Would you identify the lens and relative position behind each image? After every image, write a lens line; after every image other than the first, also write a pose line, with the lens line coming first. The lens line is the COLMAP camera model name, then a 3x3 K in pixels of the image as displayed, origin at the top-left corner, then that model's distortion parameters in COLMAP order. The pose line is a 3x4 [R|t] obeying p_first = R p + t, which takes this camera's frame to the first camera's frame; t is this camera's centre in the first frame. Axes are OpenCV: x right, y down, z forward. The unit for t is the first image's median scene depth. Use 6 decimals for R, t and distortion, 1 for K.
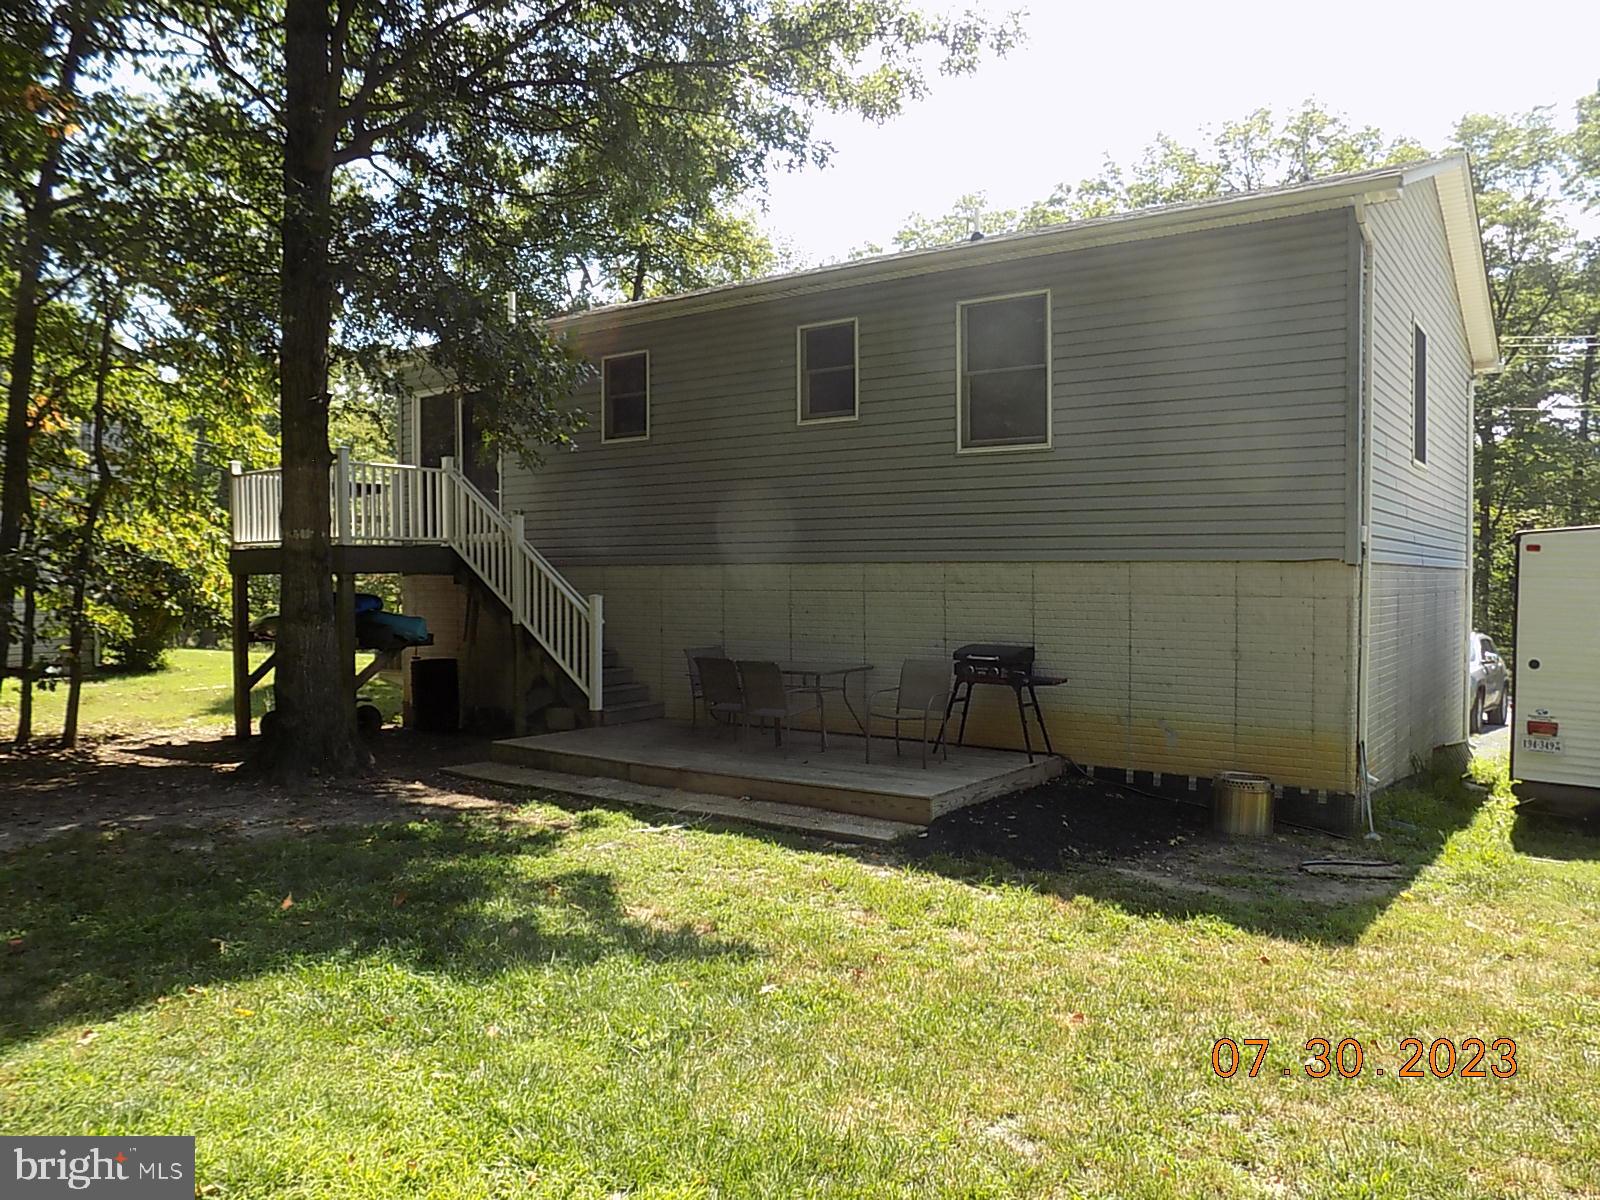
lens RADIAL K [[1148.3, 0, 787.7], [0, 1148.3, 594.1], [0, 0, 1]] dist [-0.009757, -0.000806]
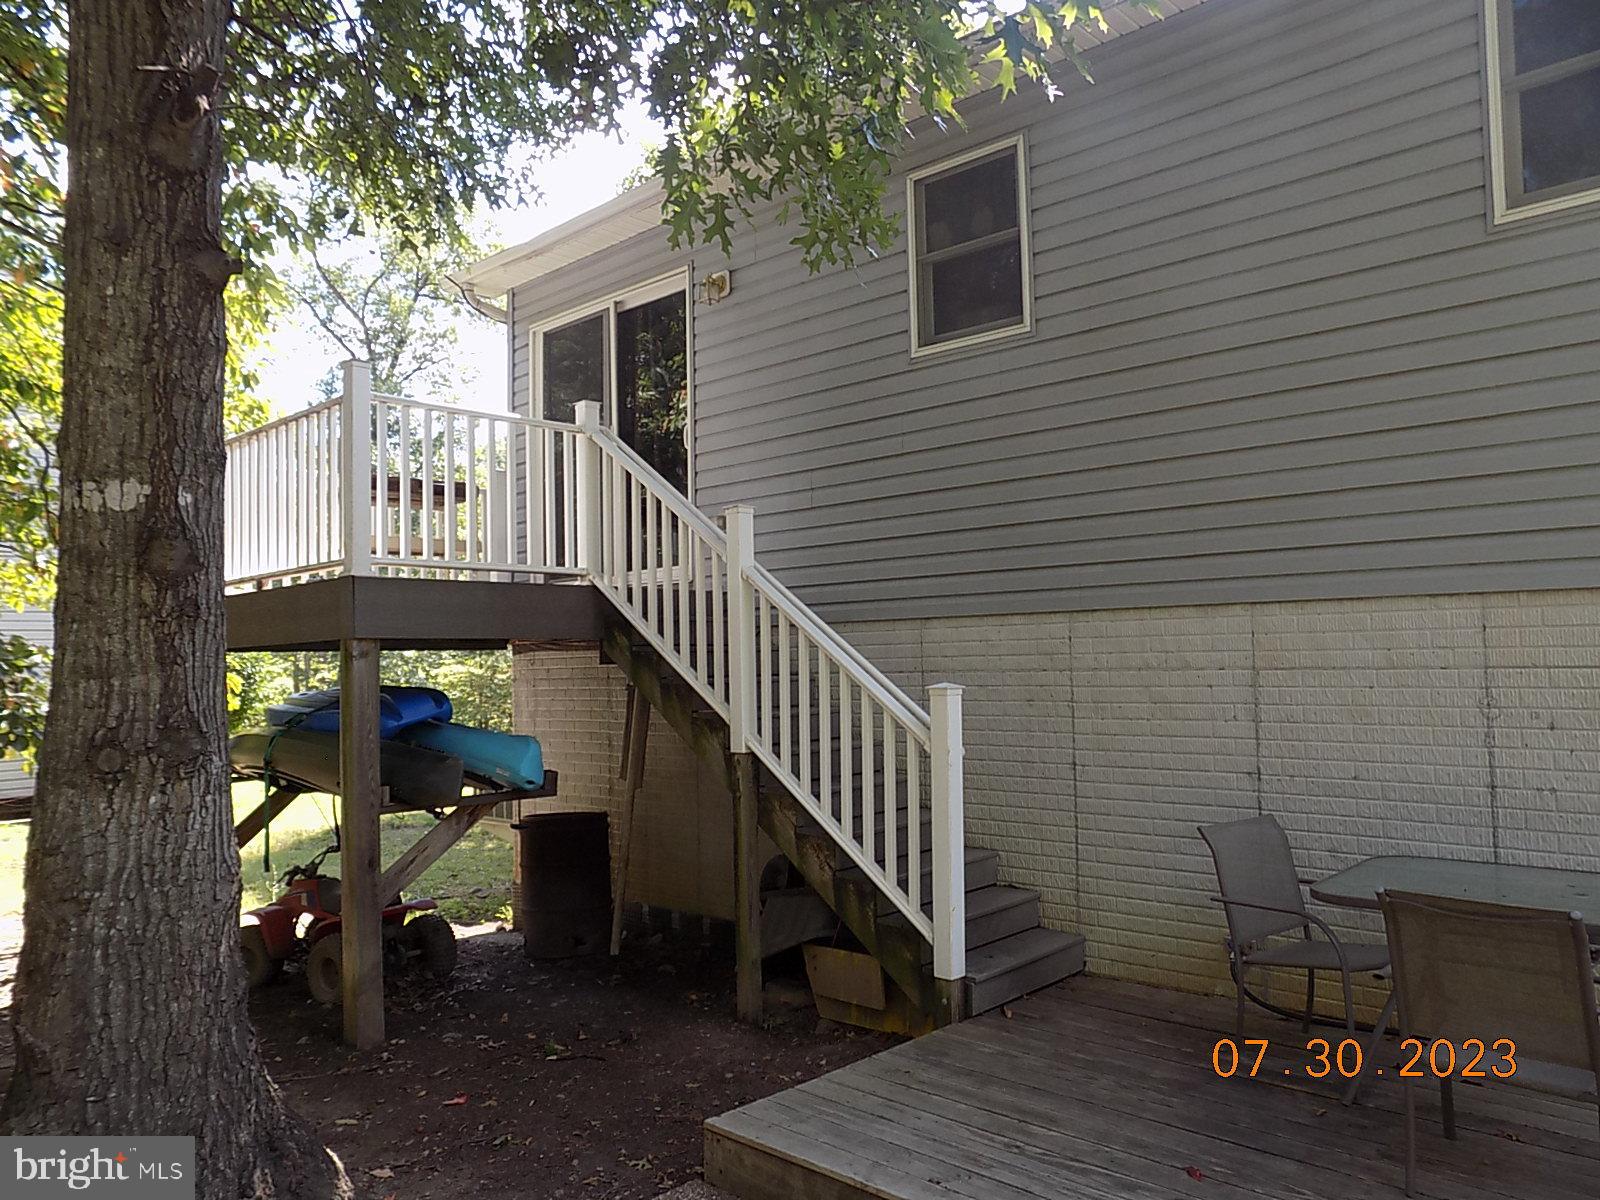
lens RADIAL K [[1148.3, 0, 805.9], [0, 1148.3, 611.0], [0, 0, 1]] dist [-0.009757, -0.000806]
pose [[0.993801, -0.016908, -0.109885, -0.162151], [0.010419, 0.998182, -0.059360, -0.001454], [0.110689, 0.057847, 0.992170, 0.565359]]
